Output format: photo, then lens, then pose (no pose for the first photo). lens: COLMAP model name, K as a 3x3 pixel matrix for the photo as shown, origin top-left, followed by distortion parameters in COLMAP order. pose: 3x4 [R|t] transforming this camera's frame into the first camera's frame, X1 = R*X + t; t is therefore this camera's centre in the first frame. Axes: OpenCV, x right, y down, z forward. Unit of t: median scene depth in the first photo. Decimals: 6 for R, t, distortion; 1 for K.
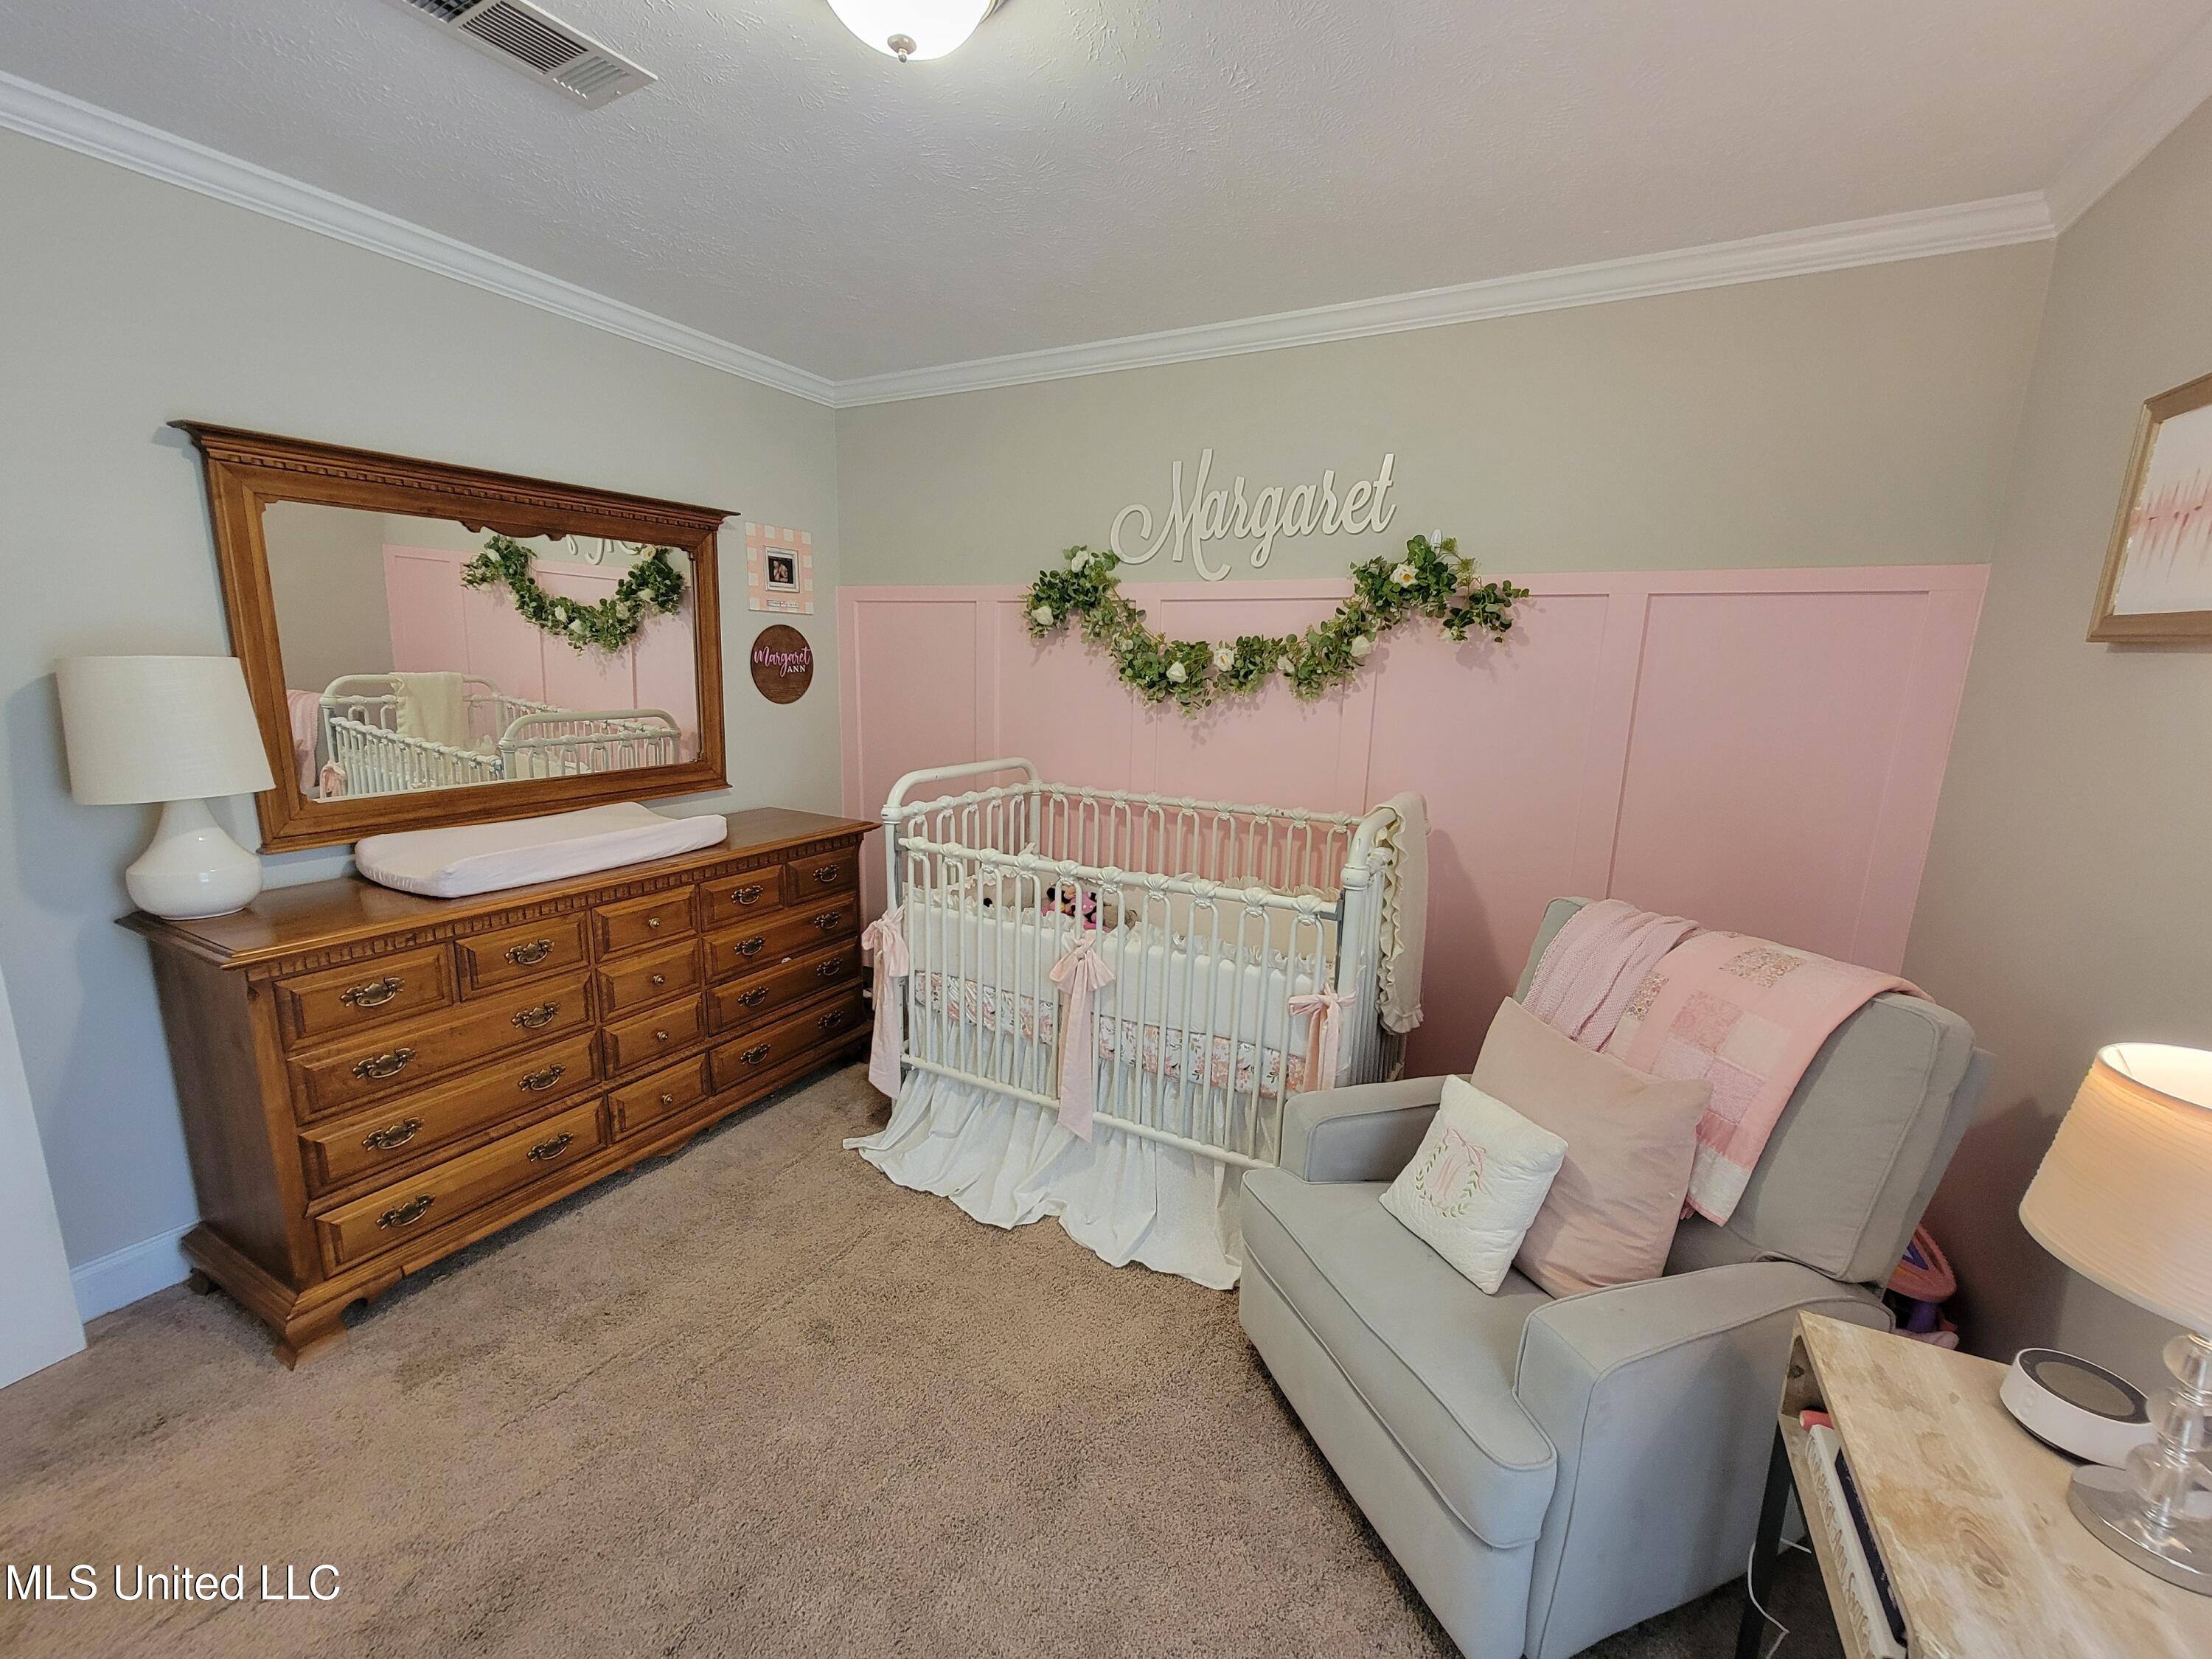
lens RADIAL K [[893.2, 0, 1106.0], [0, 893.2, 829.5], [0, 0, 1]] dist [-0.001239, -0.000274]
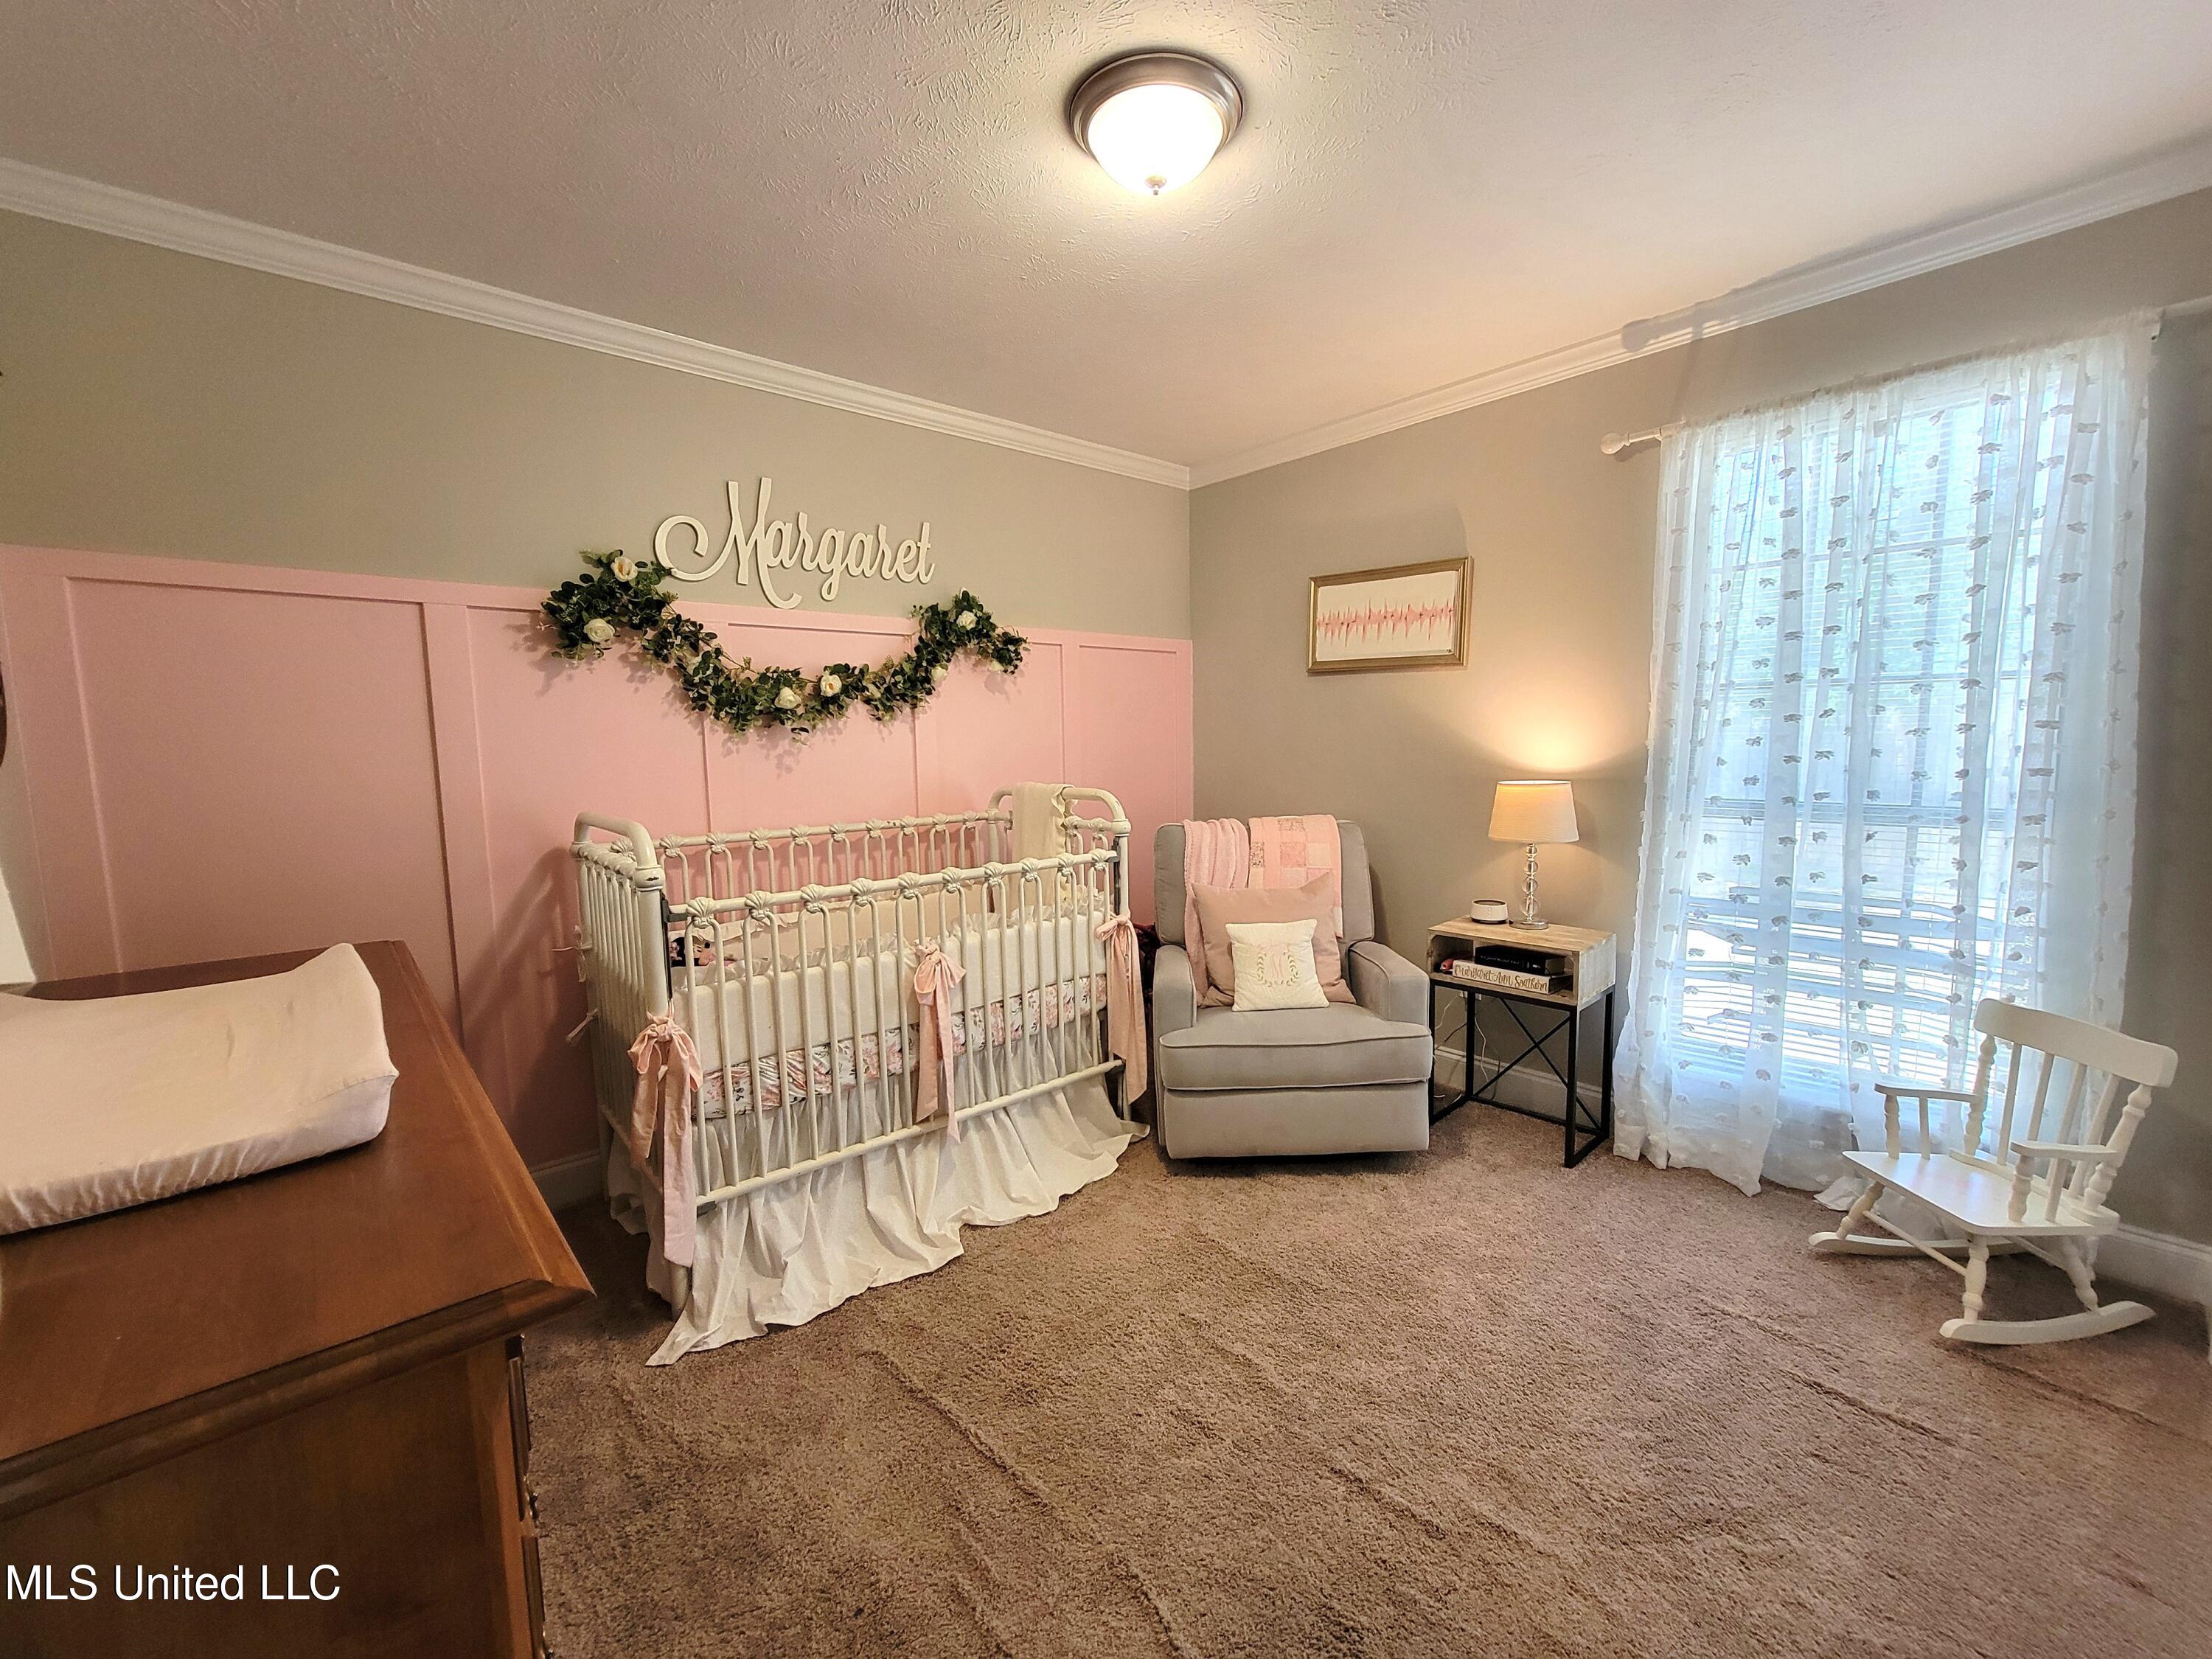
lens RADIAL K [[893.2, 0, 1106.0], [0, 893.2, 829.5], [0, 0, 1]] dist [-0.001239, -0.000274]
pose [[0.359466, -0.127152, 0.924455, -0.737074], [0.199546, 0.978232, 0.056957, -0.021898], [-0.911573, 0.163997, 0.377014, 0.345637]]
